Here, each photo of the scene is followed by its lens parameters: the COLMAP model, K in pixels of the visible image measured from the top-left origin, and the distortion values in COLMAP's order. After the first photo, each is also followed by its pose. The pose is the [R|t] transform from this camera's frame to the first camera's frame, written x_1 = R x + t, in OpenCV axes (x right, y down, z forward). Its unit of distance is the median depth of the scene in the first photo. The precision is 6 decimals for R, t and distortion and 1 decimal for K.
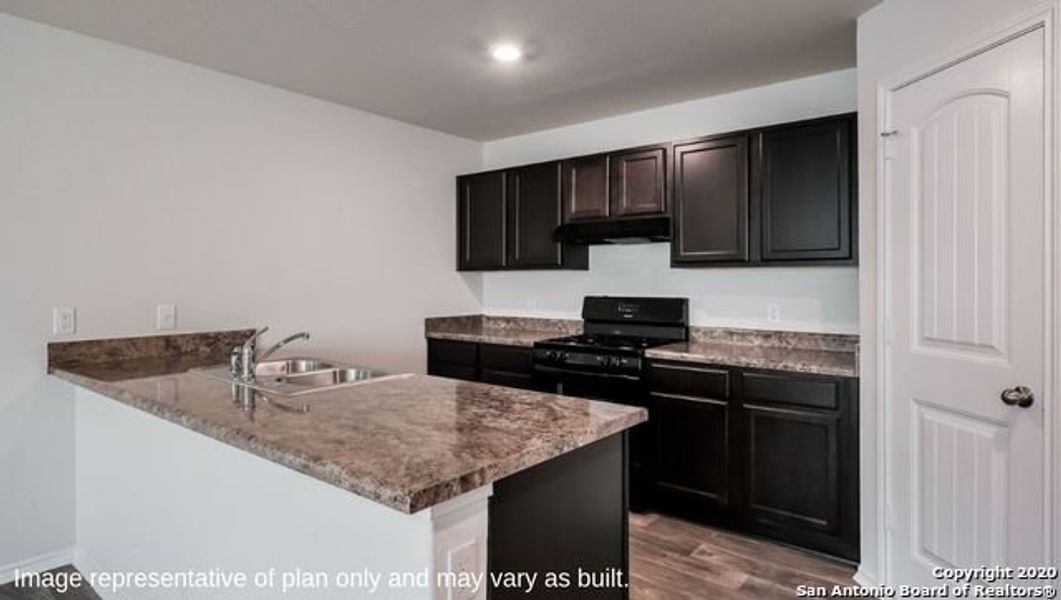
lens RADIAL K [[579.3, 0, 532.7], [0, 579.3, 274.4], [0, 0, 1]] dist [0.006097, 0.001276]
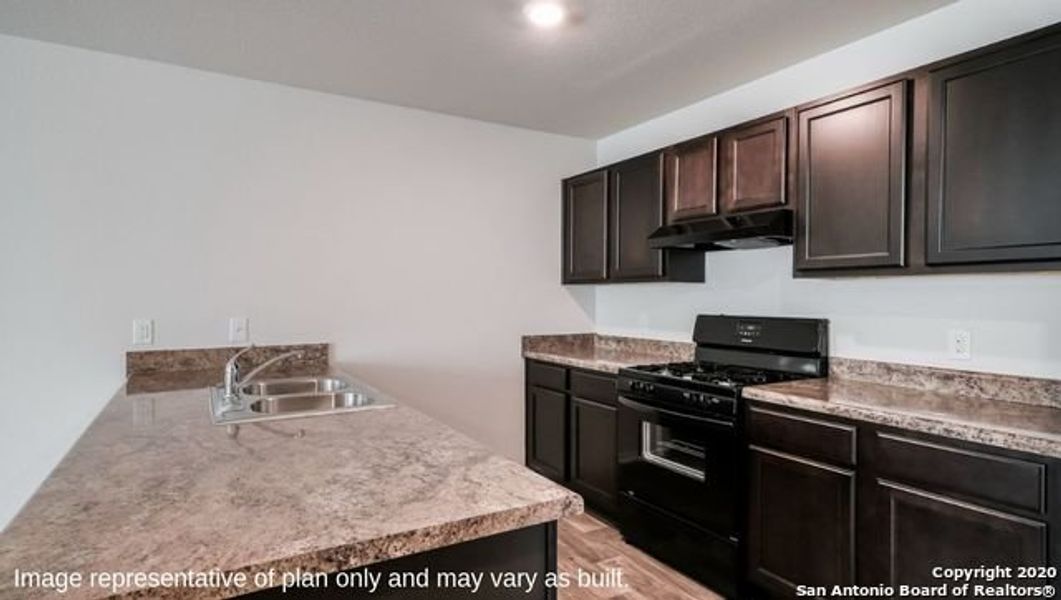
lens RADIAL K [[568.2, 0, 530.5], [0, 568.2, 300.0], [0, 0, 1]] dist [0.013429, 0.000842]
pose [[0.934496, 0.004308, -0.355948, 0.179241], [0.002205, 0.999838, 0.017891, 0.002702], [0.355967, -0.017504, 0.934335, 0.194971]]
